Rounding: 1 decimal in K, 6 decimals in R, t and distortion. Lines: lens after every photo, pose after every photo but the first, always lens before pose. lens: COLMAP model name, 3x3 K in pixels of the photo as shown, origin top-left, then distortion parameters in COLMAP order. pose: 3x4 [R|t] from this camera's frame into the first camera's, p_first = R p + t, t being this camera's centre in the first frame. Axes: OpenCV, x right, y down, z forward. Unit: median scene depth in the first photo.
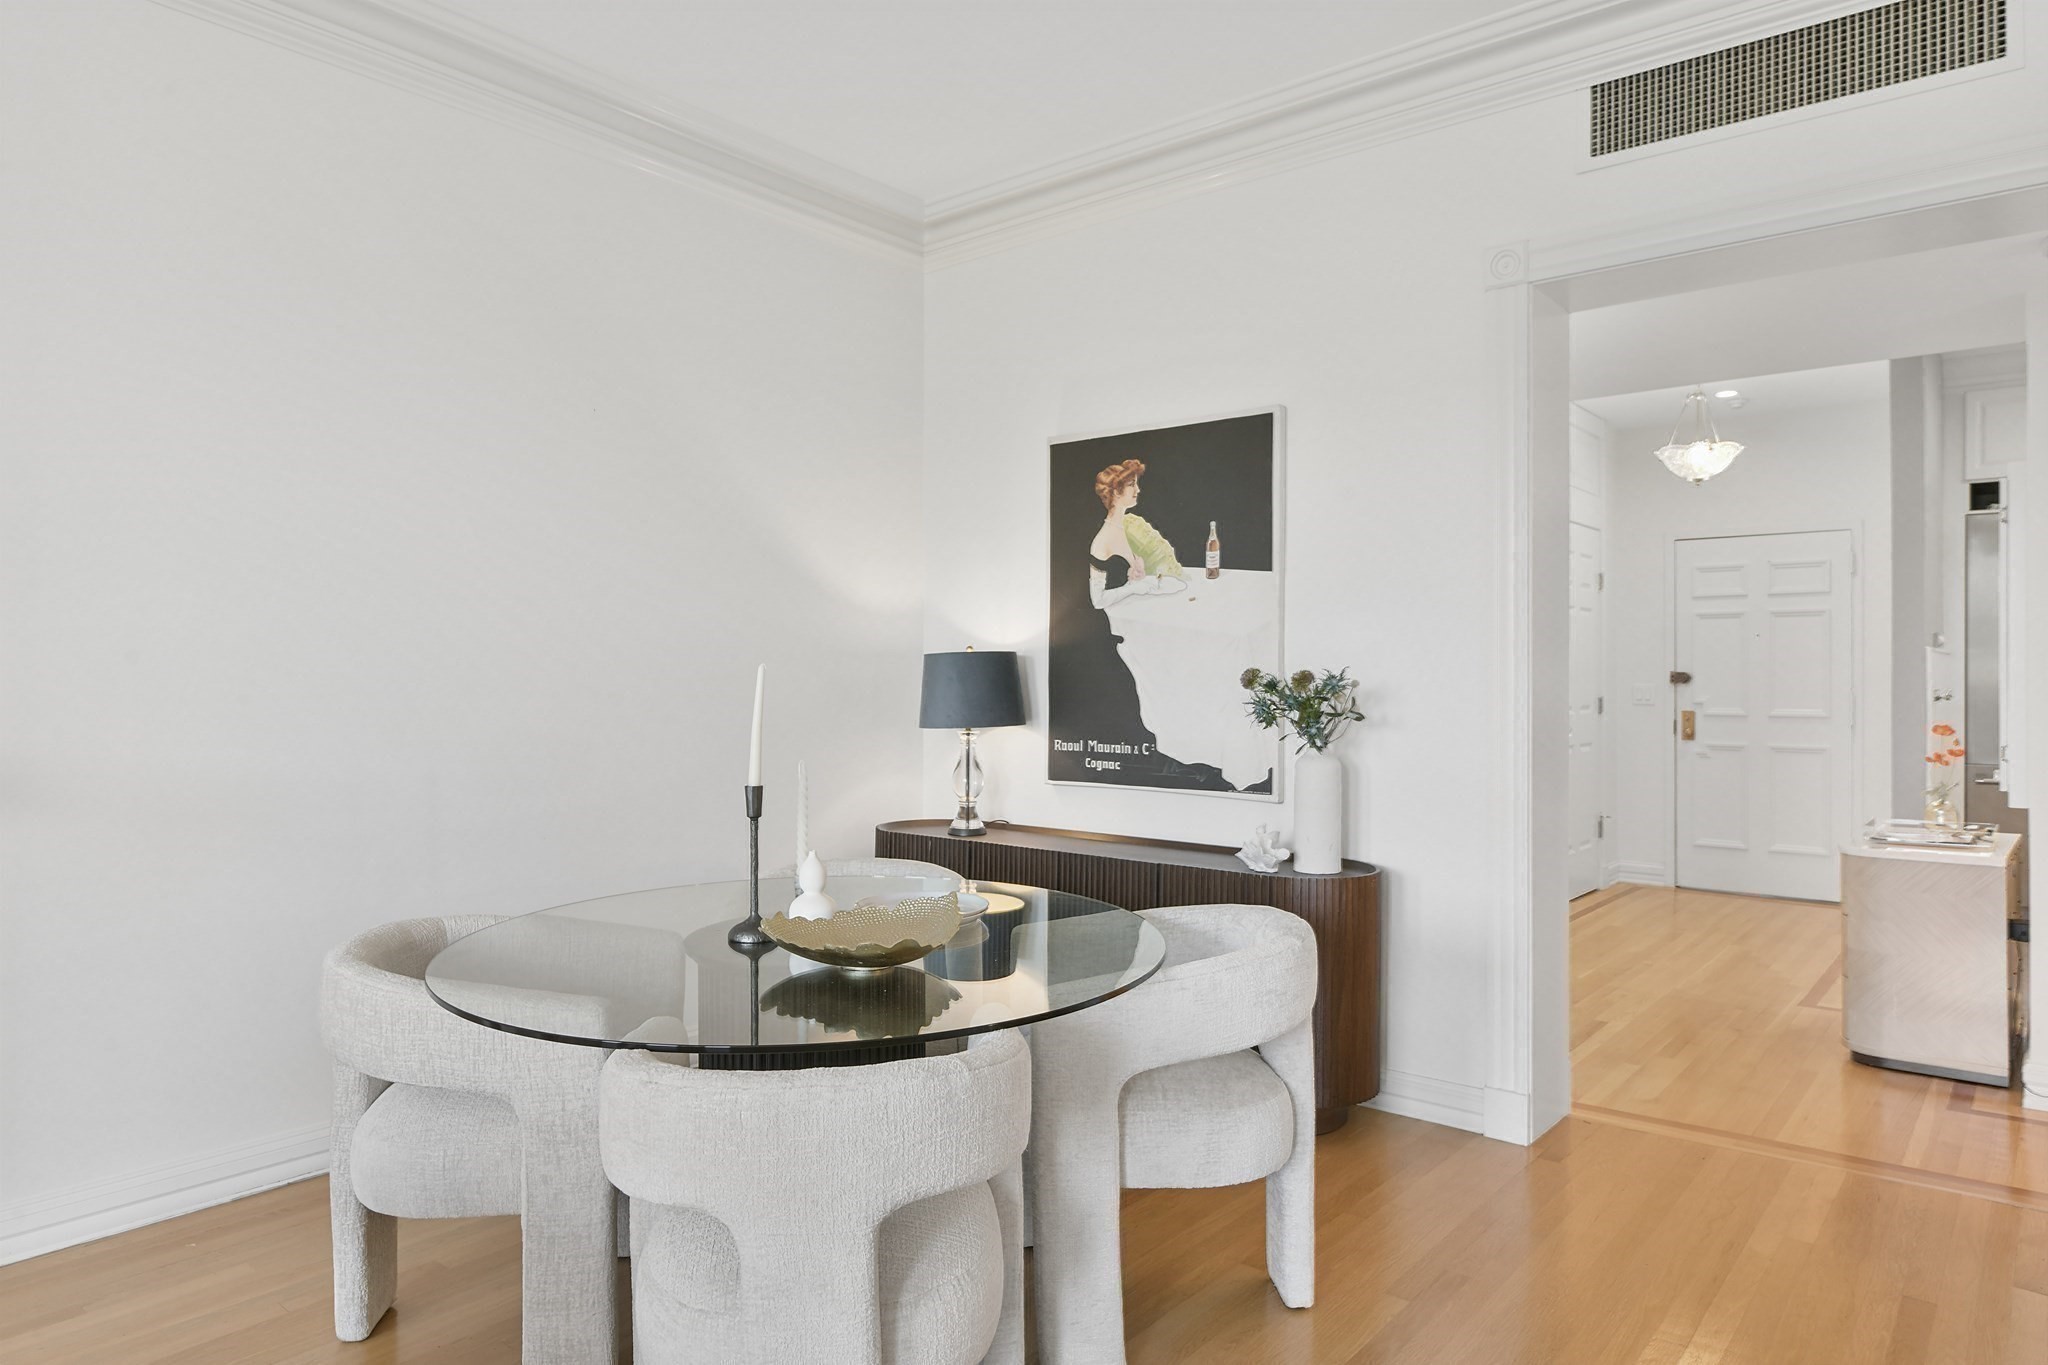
lens RADIAL K [[1264.4, 0, 1024.5], [0, 1264.4, 669.5], [0, 0, 1]] dist [-0.005025, -0.003556]
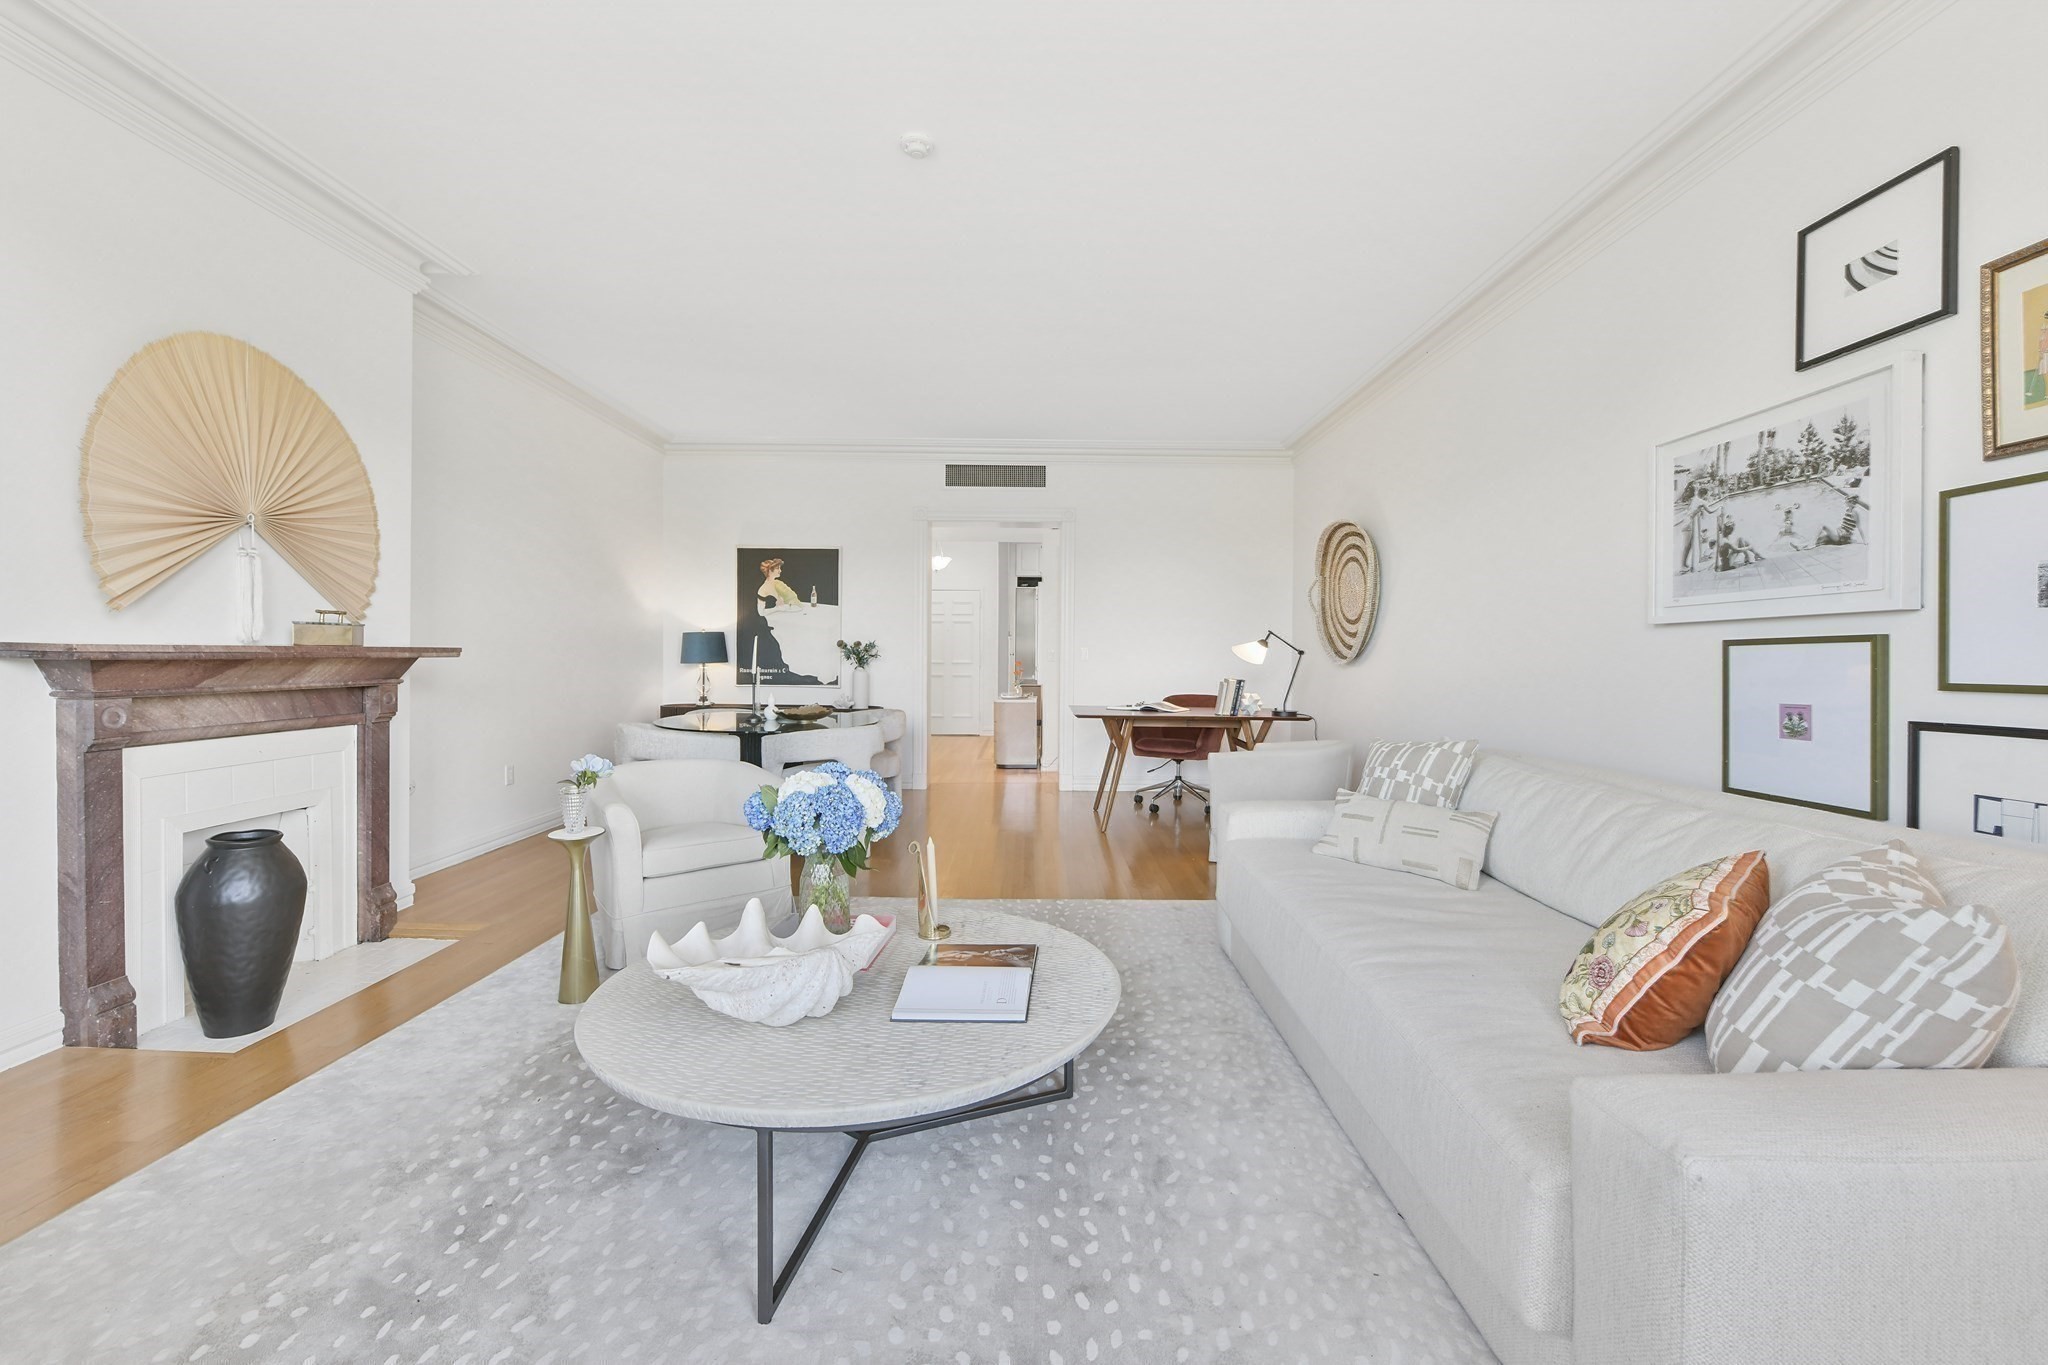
lens RADIAL K [[819.9, 0, 1031.7], [0, 819.9, 658.2], [0, 0, 1]] dist [-0.004229, -0.000493]
pose [[0.766765, 0.000367, 0.641927, -0.593771], [-0.008987, 0.999908, 0.010164, 0.015441], [-0.641865, -0.013563, 0.766698, -0.622156]]
